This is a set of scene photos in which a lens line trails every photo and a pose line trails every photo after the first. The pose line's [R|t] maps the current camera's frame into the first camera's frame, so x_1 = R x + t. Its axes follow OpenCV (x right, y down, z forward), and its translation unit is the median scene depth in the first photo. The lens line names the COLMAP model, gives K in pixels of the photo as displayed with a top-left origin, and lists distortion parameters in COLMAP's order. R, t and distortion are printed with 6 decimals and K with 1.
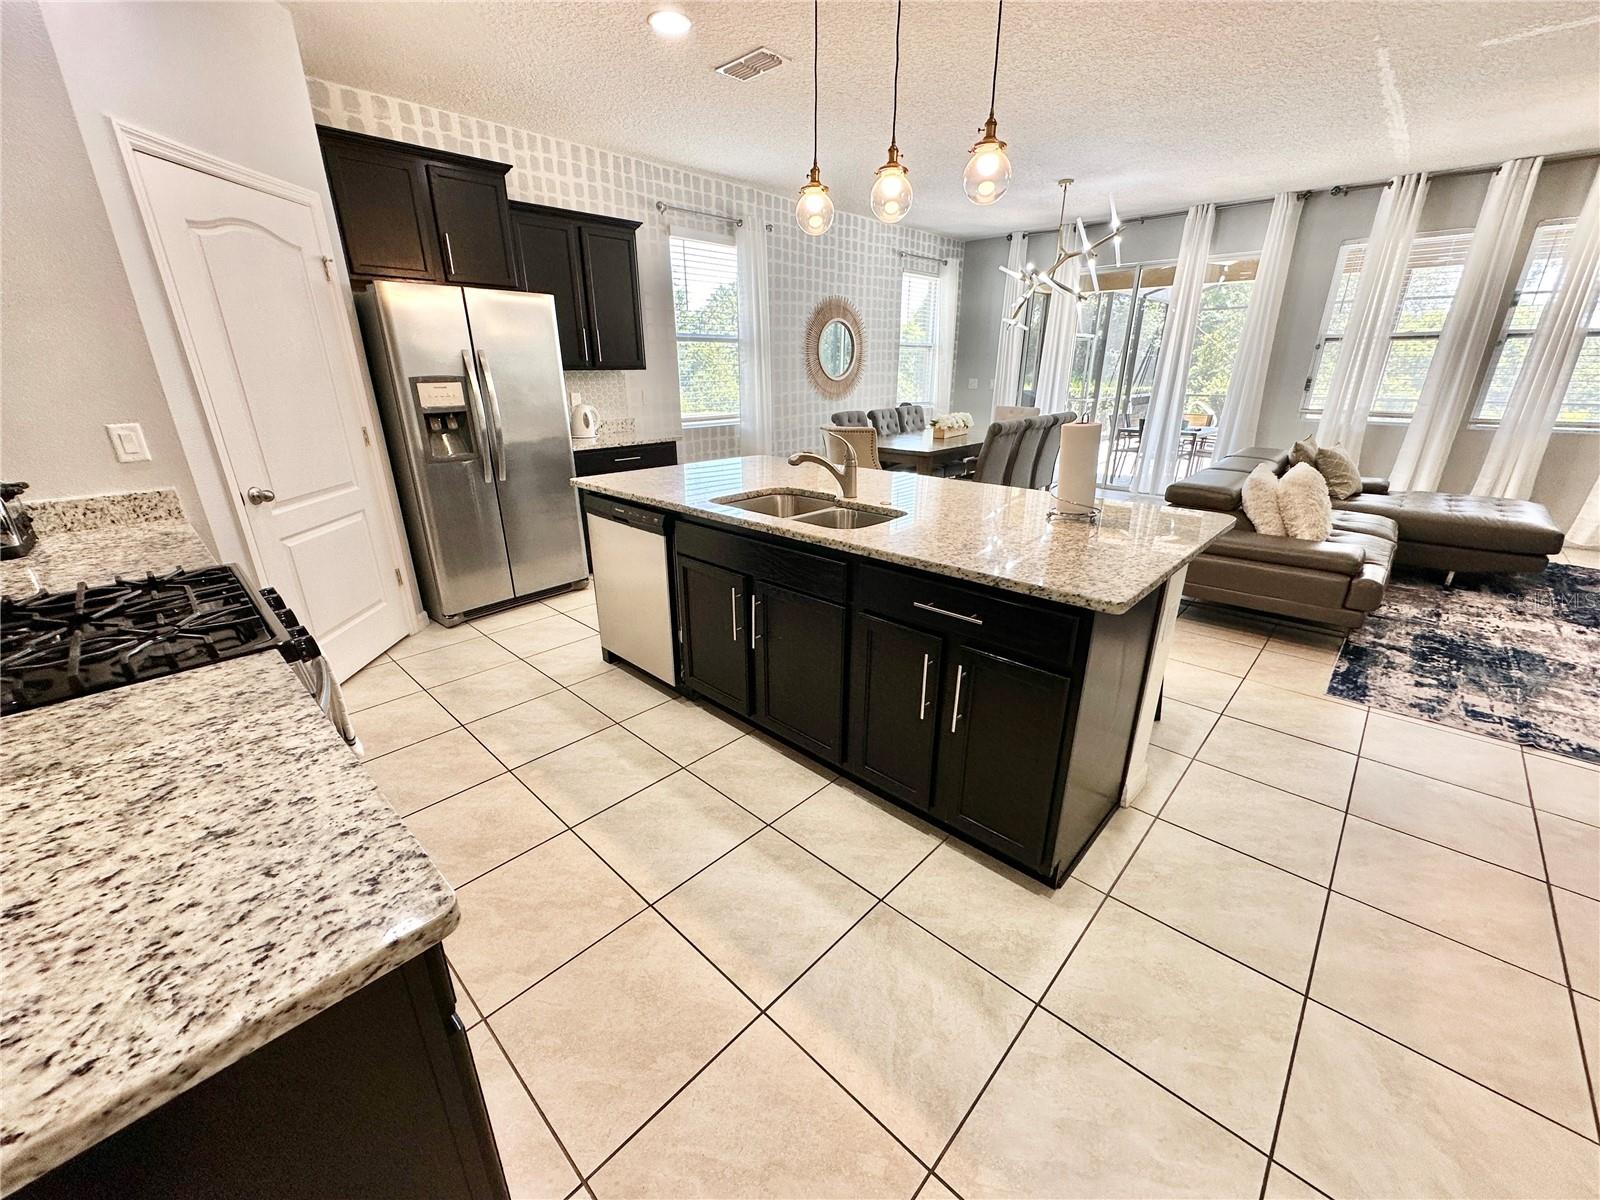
lens RADIAL K [[637.4, 0, 797.2], [0, 637.4, 601.1], [0, 0, 1]] dist [0.000386, 0.000240]
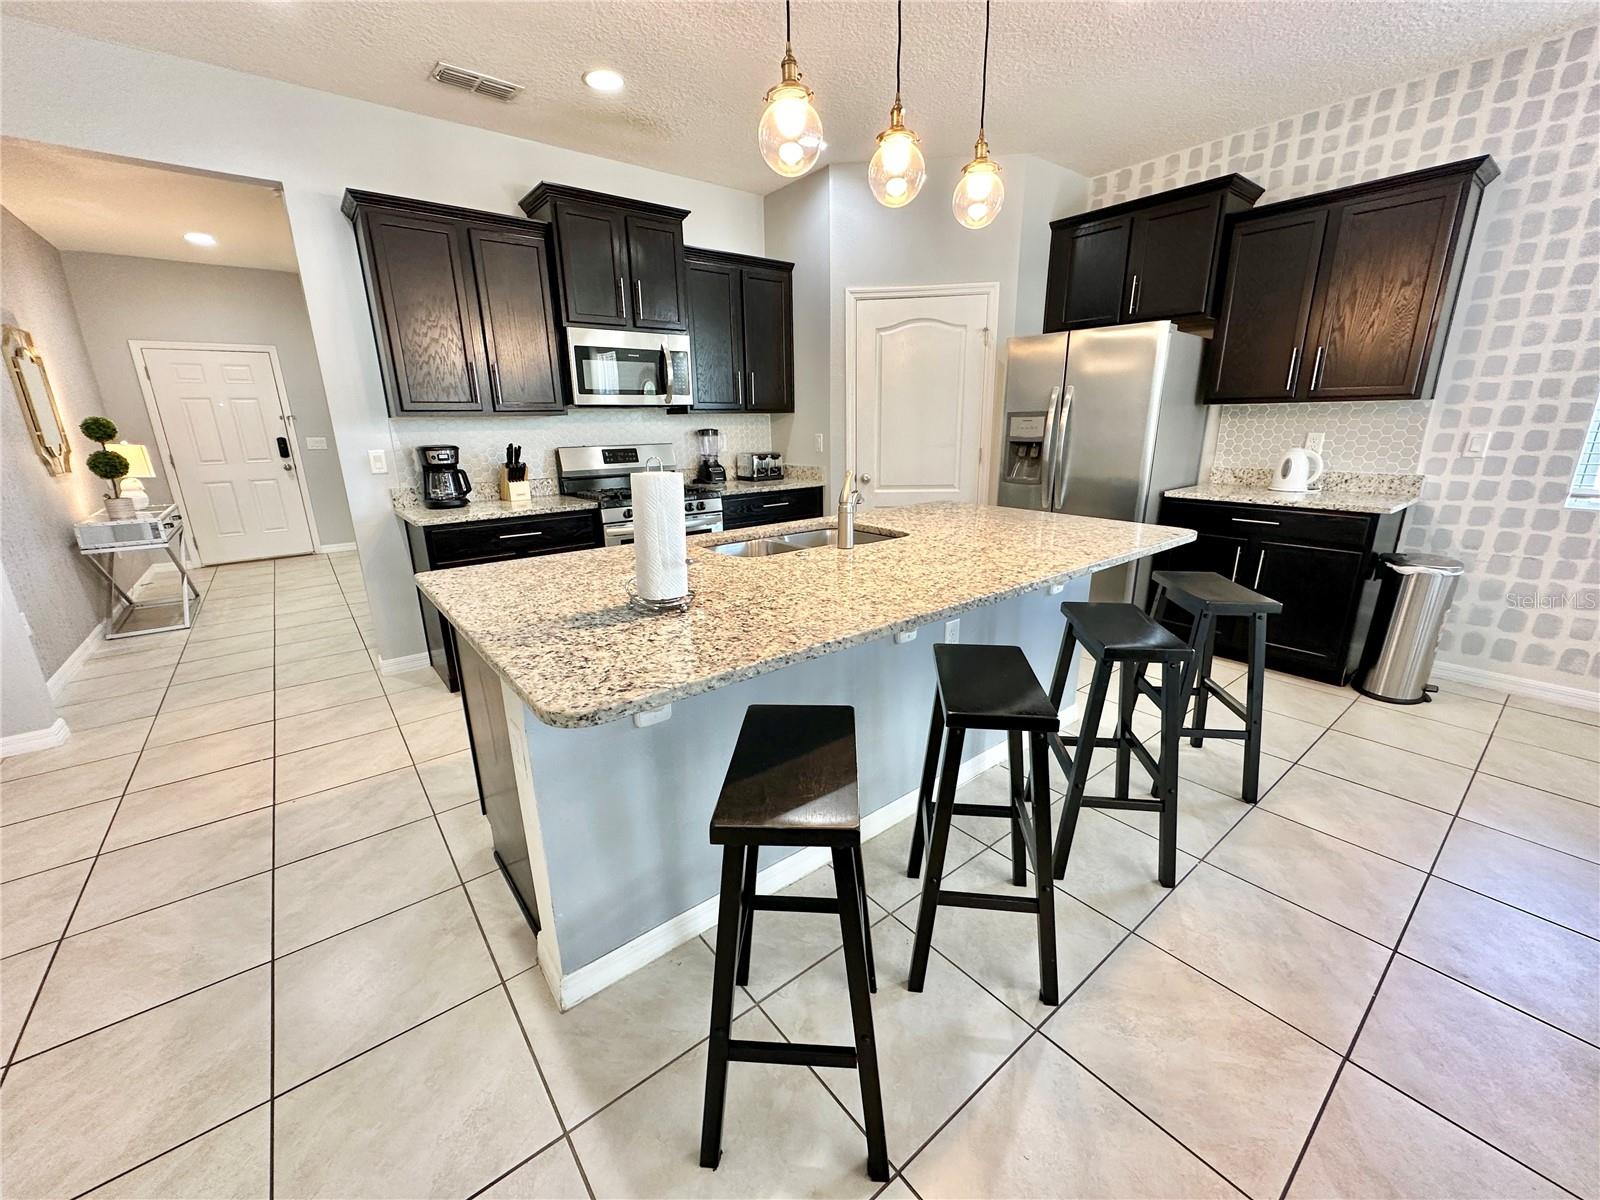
lens RADIAL K [[637.4, 0, 797.2], [0, 637.4, 601.1], [0, 0, 1]] dist [0.000386, 0.000240]
pose [[-0.144252, 0.279828, -0.949151, 0.642348], [-0.327595, 0.891591, 0.312646, -0.241361], [0.933741, 0.356037, -0.036944, 0.693197]]
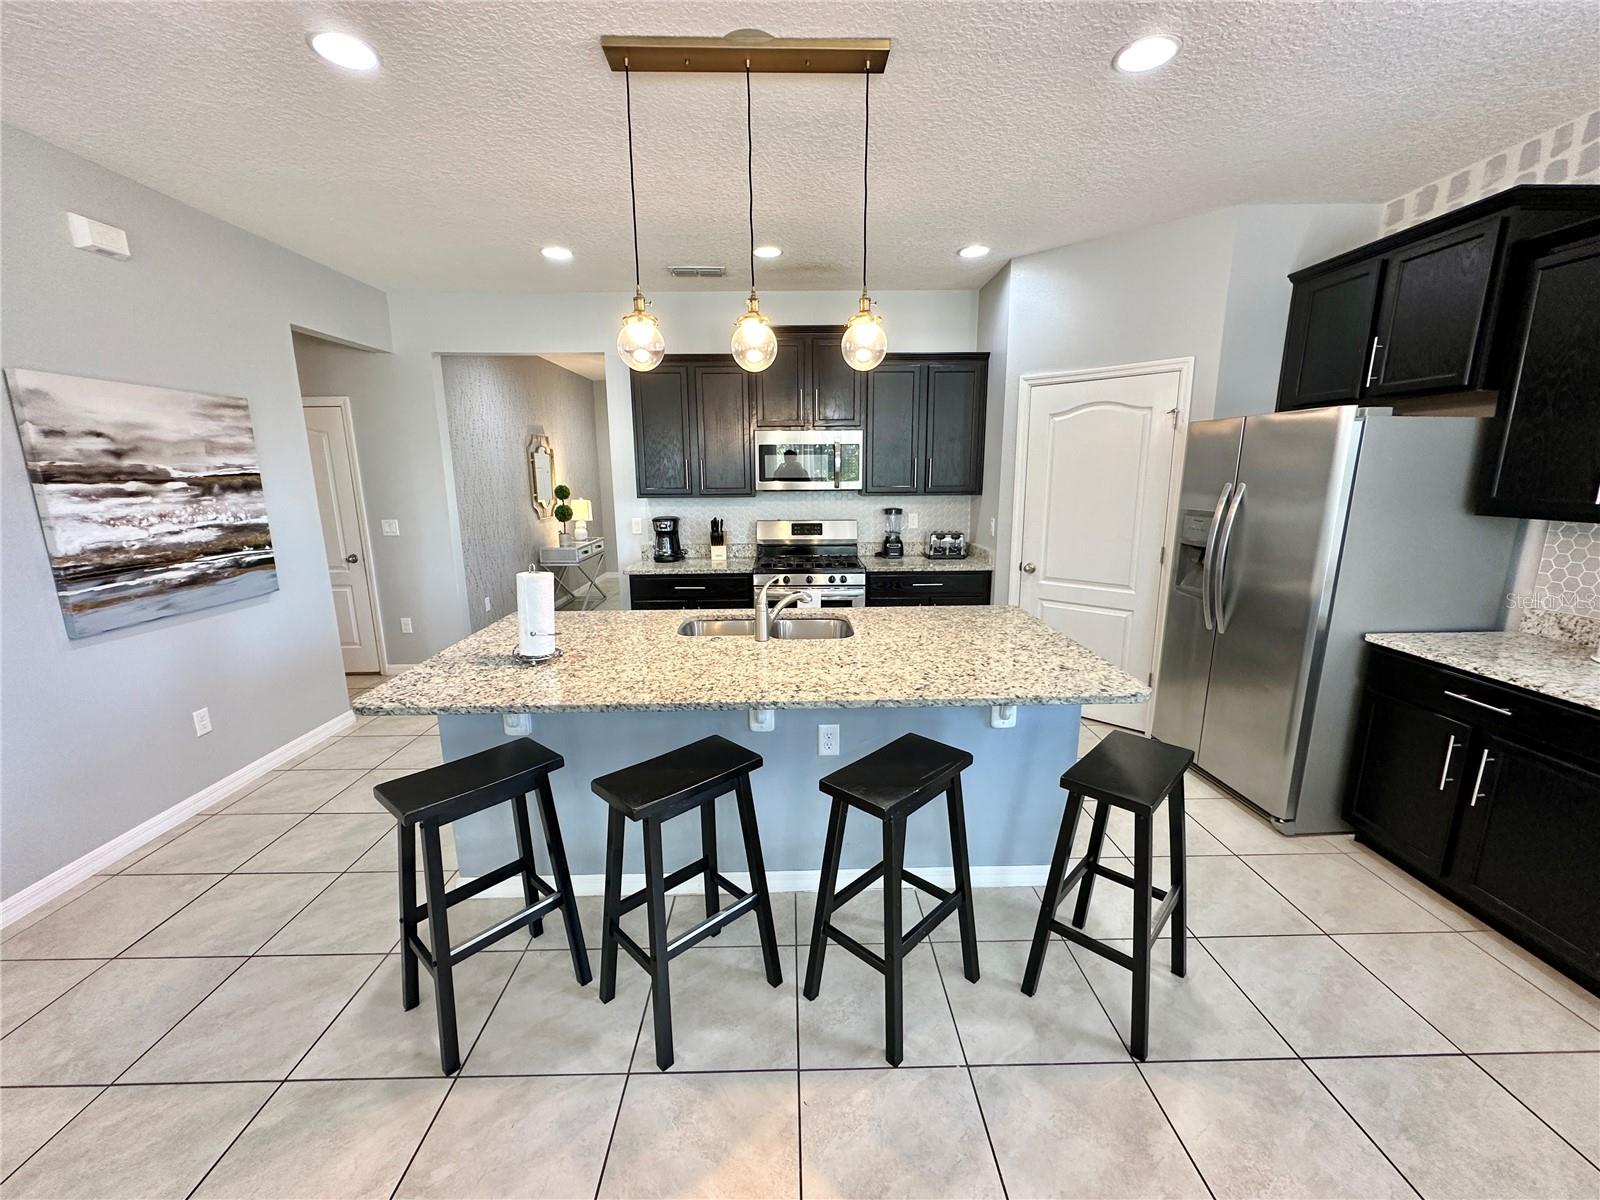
lens RADIAL K [[637.4, 0, 797.2], [0, 637.4, 601.1], [0, 0, 1]] dist [0.000386, 0.000240]
pose [[-0.714242, 0.153774, -0.682797, 0.497683], [-0.230881, 0.869191, 0.437266, -0.461109], [0.660721, 0.469958, -0.585309, 1.102863]]
